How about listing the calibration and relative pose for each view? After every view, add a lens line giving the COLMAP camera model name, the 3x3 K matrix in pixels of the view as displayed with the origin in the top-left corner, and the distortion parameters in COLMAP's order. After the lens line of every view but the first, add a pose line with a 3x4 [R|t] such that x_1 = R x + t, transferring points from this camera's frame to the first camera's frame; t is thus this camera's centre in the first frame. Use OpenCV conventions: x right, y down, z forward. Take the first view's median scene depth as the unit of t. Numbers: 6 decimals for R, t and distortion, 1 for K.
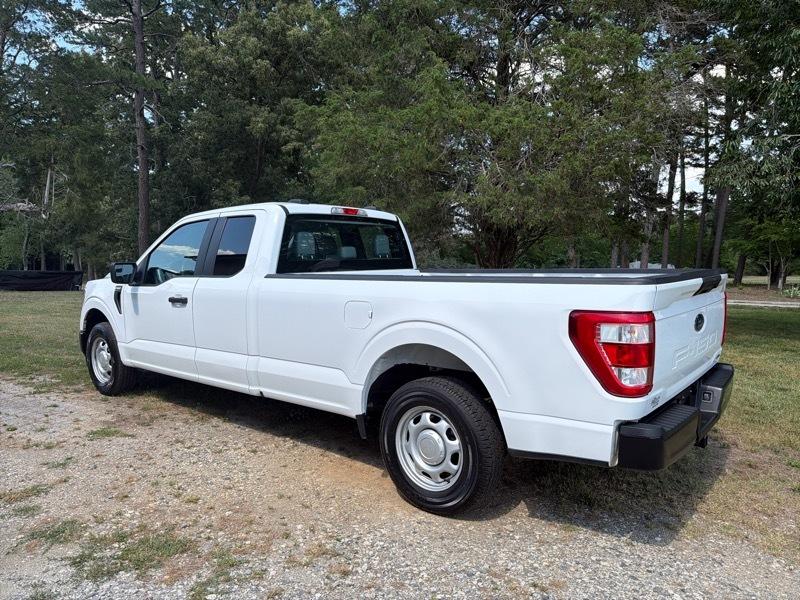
lens RADIAL K [[576.6, 0, 395.0], [0, 576.6, 299.4], [0, 0, 1]] dist [0.049443, -0.049911]
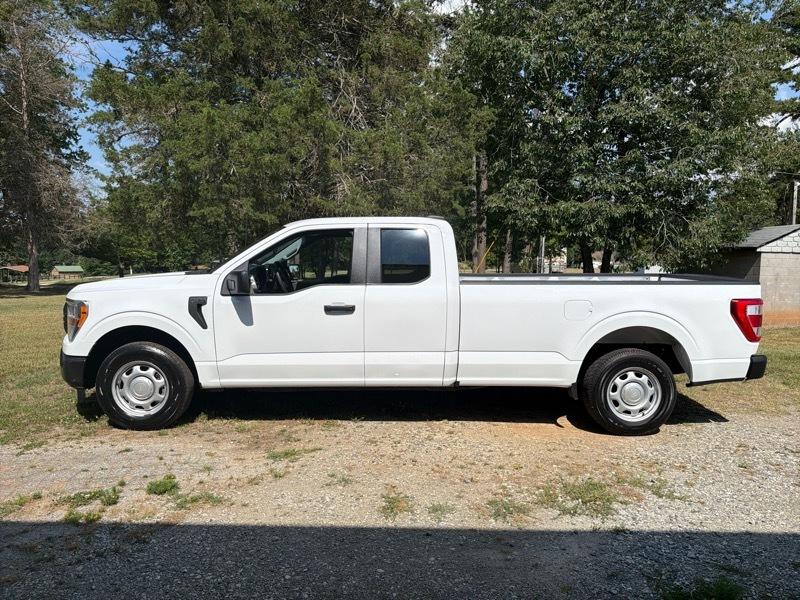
lens RADIAL K [[576.6, 0, 395.0], [0, 576.6, 299.4], [0, 0, 1]] dist [0.049443, -0.049911]
pose [[0.729171, -0.040124, 0.683154, -1.097178], [0.031142, 0.999191, 0.025446, -0.040536], [-0.683622, 0.002720, 0.729831, 0.221633]]
